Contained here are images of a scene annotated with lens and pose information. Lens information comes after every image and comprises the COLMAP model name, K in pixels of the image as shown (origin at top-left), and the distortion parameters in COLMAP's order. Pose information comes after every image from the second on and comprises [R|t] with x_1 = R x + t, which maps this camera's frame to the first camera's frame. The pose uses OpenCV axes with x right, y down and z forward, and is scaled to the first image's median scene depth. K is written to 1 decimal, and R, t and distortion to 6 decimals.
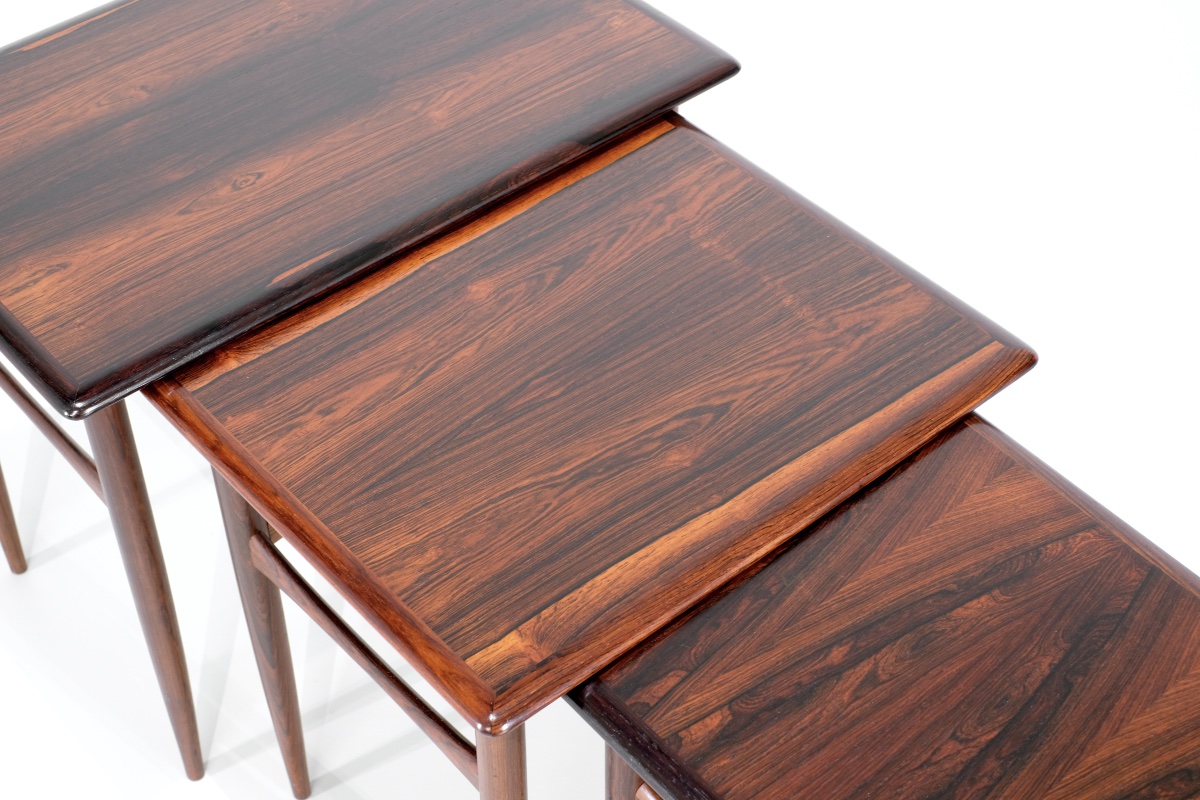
lens RADIAL K [[1917.2, 0, 600.0], [0, 1917.2, 400.0], [0, 0, 1]] dist [-0.050839, -0.072893]
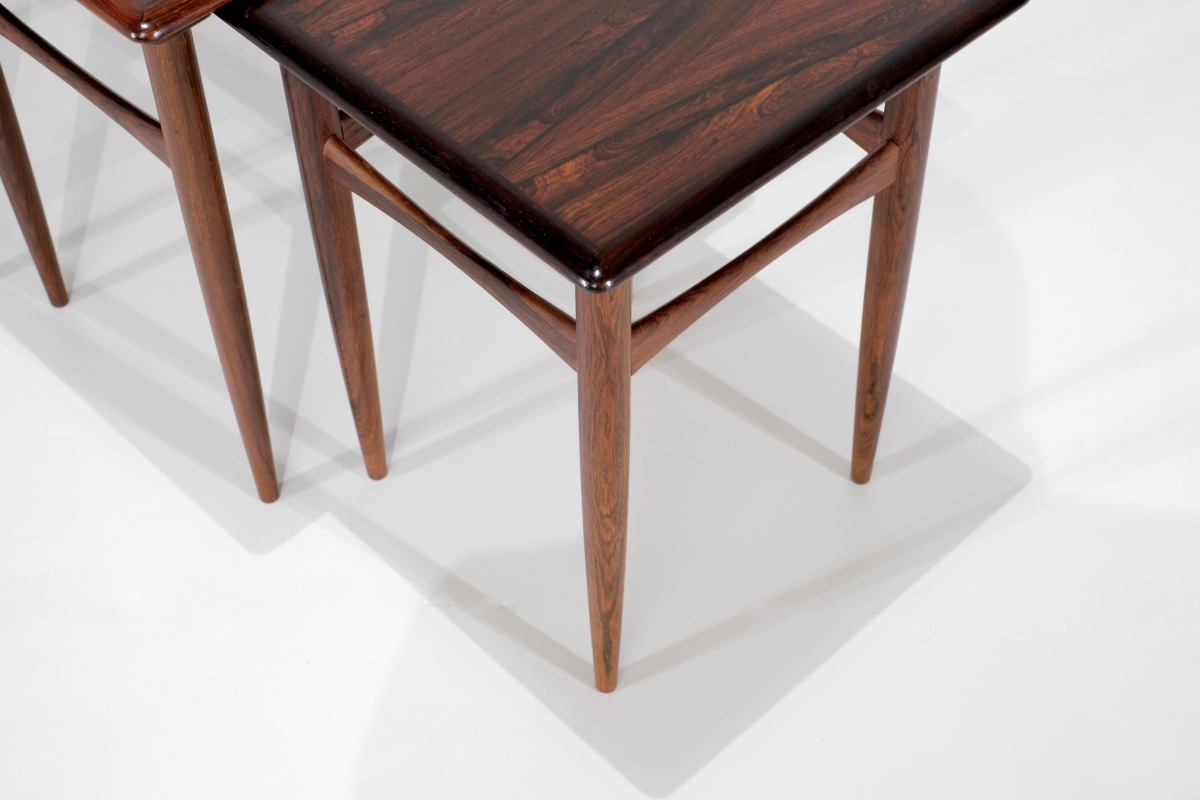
lens RADIAL K [[1917.2, 0, 600.0], [0, 1917.2, 400.0], [0, 0, 1]] dist [-0.050839, -0.072893]
pose [[0.997644, -0.062313, 0.028681, 0.124717], [0.060241, 0.995852, 0.068191, 0.270780], [-0.032811, -0.066302, 0.997260, -0.018168]]
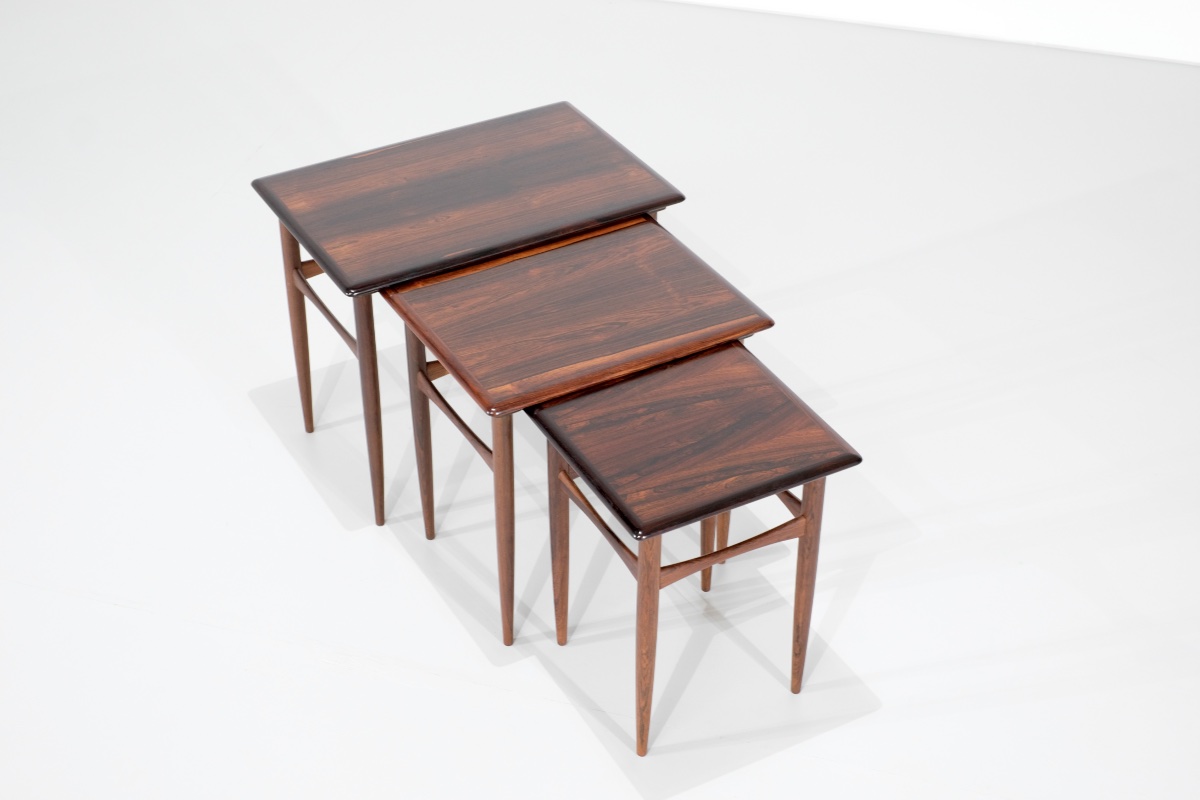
lens RADIAL K [[1917.2, 0, 600.0], [0, 1917.2, 400.0], [0, 0, 1]] dist [-0.050839, -0.072893]
pose [[0.980546, 0.113479, -0.160161, 0.416737], [-0.137504, 0.979396, -0.147904, 0.440324], [0.140077, 0.167050, 0.975947, -1.228002]]
